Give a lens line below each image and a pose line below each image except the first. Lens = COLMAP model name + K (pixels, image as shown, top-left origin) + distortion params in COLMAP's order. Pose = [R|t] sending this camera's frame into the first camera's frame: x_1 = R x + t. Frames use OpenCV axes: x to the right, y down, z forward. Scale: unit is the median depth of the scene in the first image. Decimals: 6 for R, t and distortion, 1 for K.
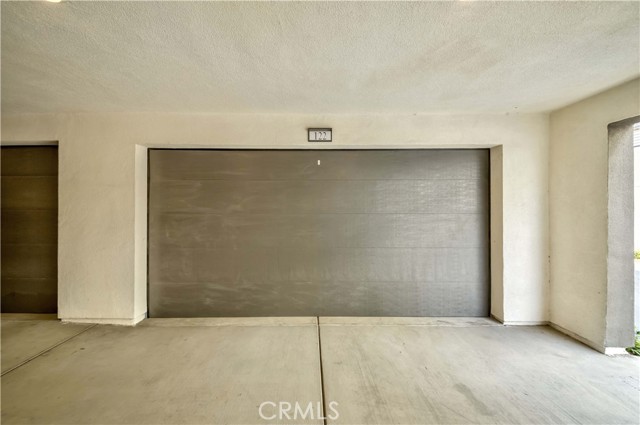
lens RADIAL K [[254.3, 0, 317.6], [0, 254.3, 207.1], [0, 0, 1]] dist [-0.001695, -0.000162]
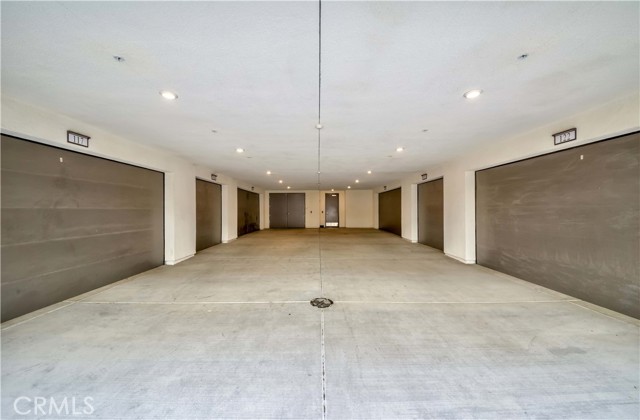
lens RADIAL K [[228.9, 0, 317.6], [0, 228.9, 208.6], [0, 0, 1]] dist [0.000519, 0.000017]
pose [[-0.021920, -0.003335, -0.999754, 1.000631], [0.005044, 0.999981, -0.003446, 0.038934], [0.999747, -0.005119, -0.021903, -0.098319]]
